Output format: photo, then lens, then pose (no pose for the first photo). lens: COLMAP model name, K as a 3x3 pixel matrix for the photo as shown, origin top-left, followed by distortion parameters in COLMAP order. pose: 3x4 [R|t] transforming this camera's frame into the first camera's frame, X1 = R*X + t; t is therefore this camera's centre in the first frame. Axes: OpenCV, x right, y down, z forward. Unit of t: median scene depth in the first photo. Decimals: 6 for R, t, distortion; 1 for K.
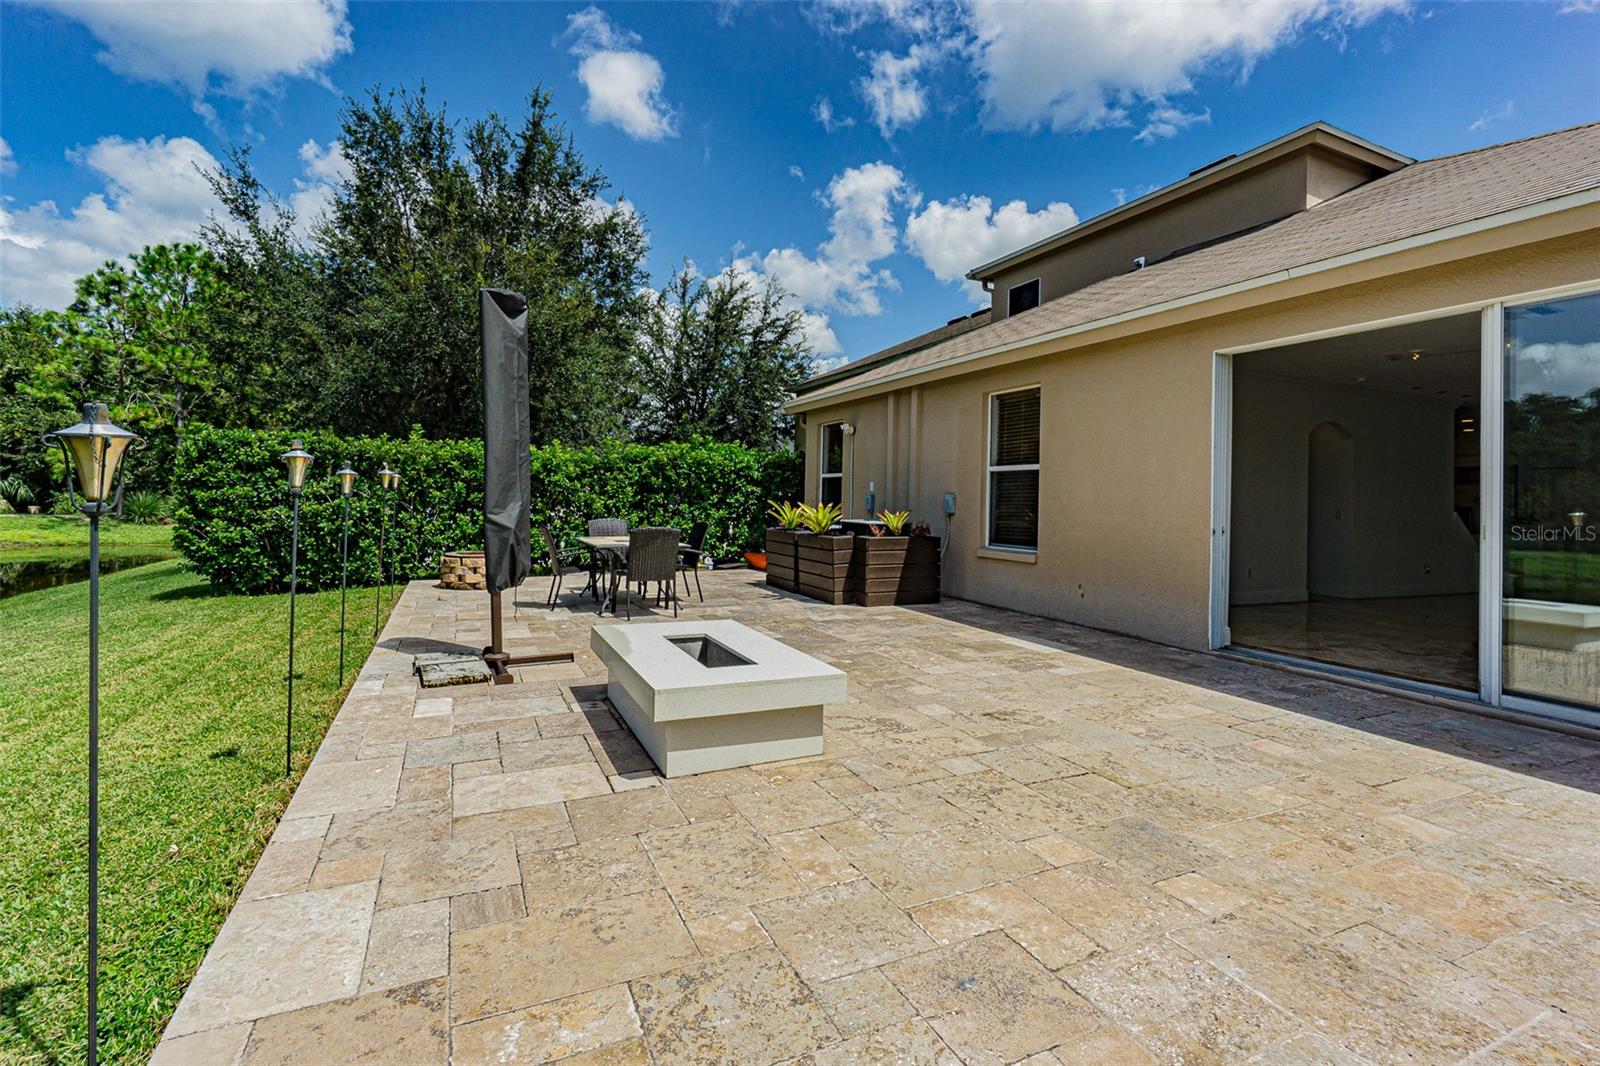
lens RADIAL K [[725.5, 0, 805.4], [0, 725.5, 488.1], [0, 0, 1]] dist [-0.000153, 0.002138]
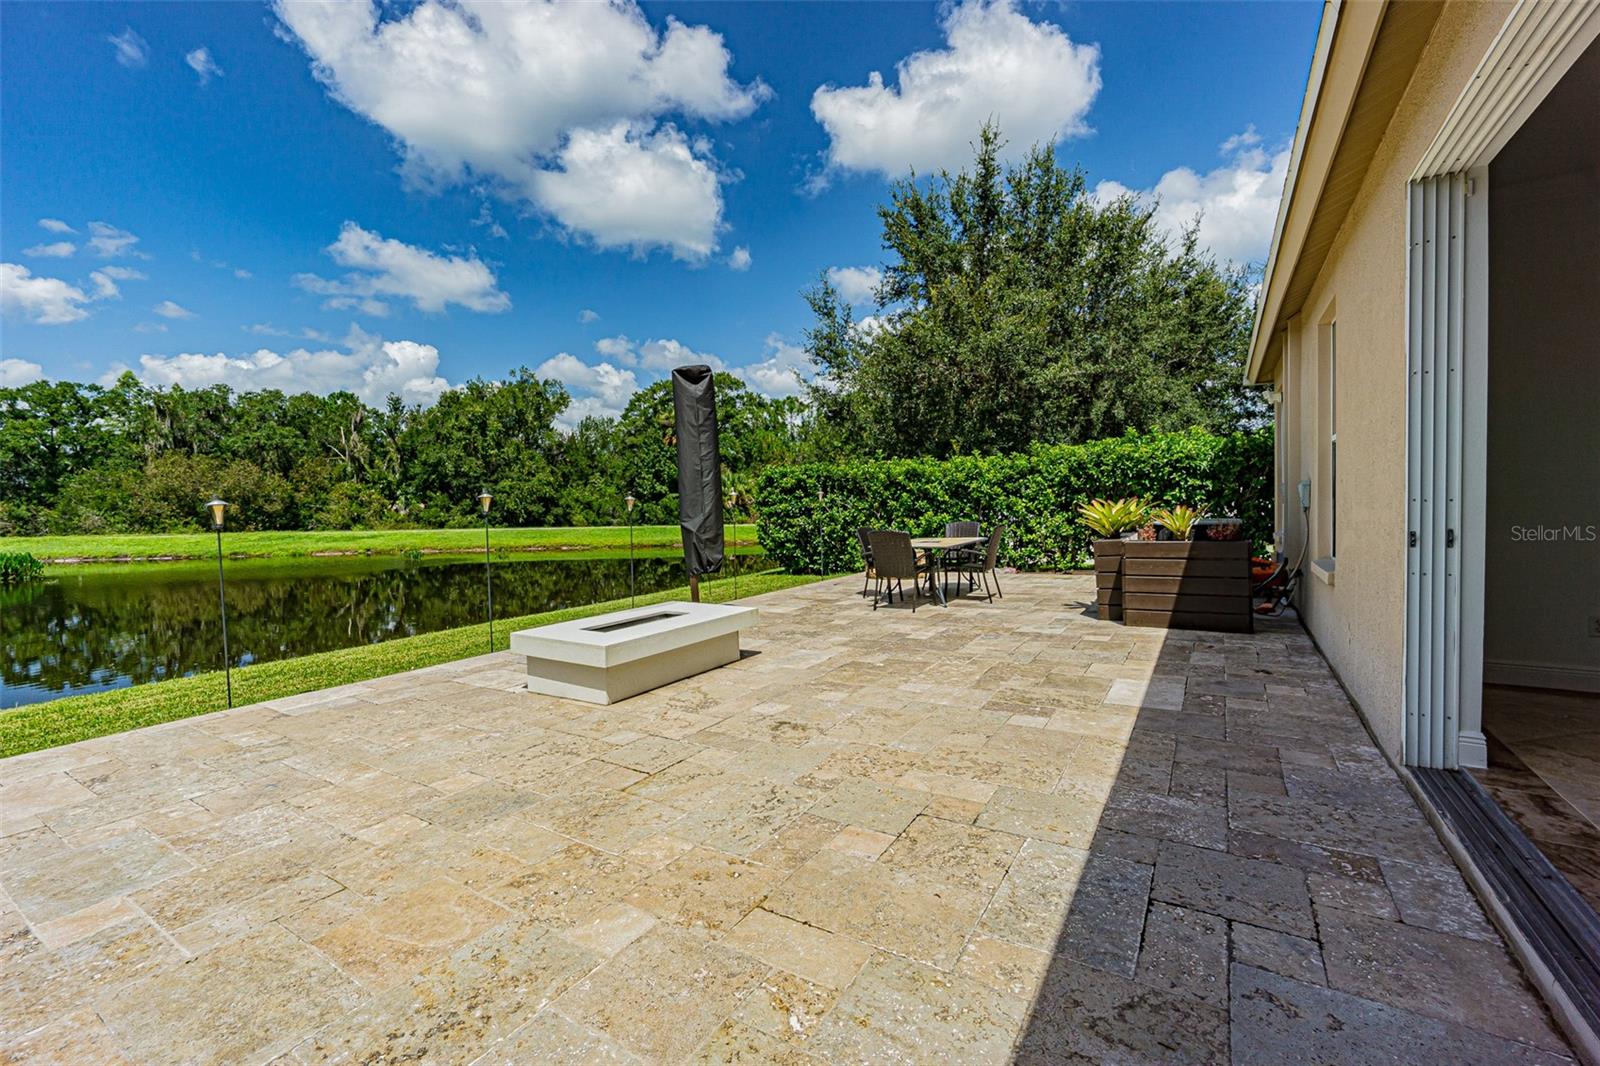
lens RADIAL K [[681.9, 0, 780.8], [0, 681.9, 518.4], [0, 0, 1]] dist [-0.002681, -0.000165]
pose [[0.531872, -0.017741, -0.846639, 1.306190], [0.050559, 0.998662, 0.010835, 0.037640], [0.845314, -0.048568, 0.532057, 0.672997]]
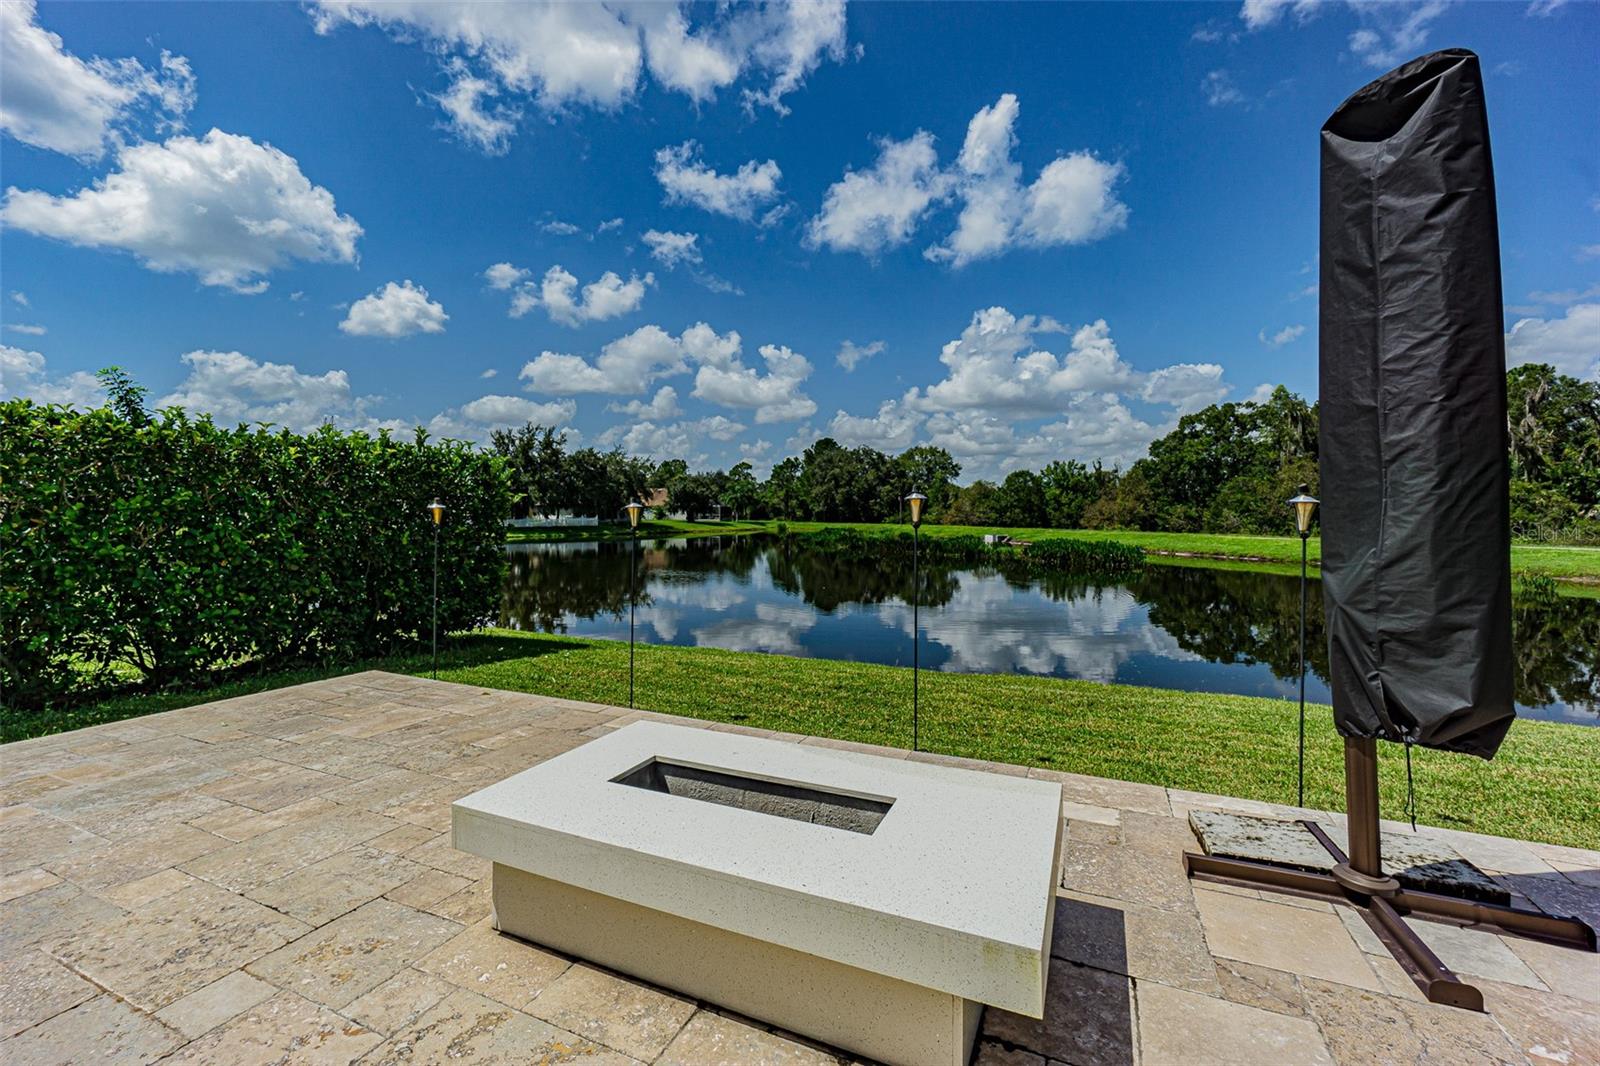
lens RADIAL K [[681.9, 0, 780.8], [0, 681.9, 518.4], [0, 0, 1]] dist [-0.002681, -0.000165]
pose [[-0.763040, -0.026557, -0.645805, 0.238682], [-0.010384, 0.999530, -0.028835, 0.026384], [0.646267, -0.015297, -0.762958, 1.725640]]
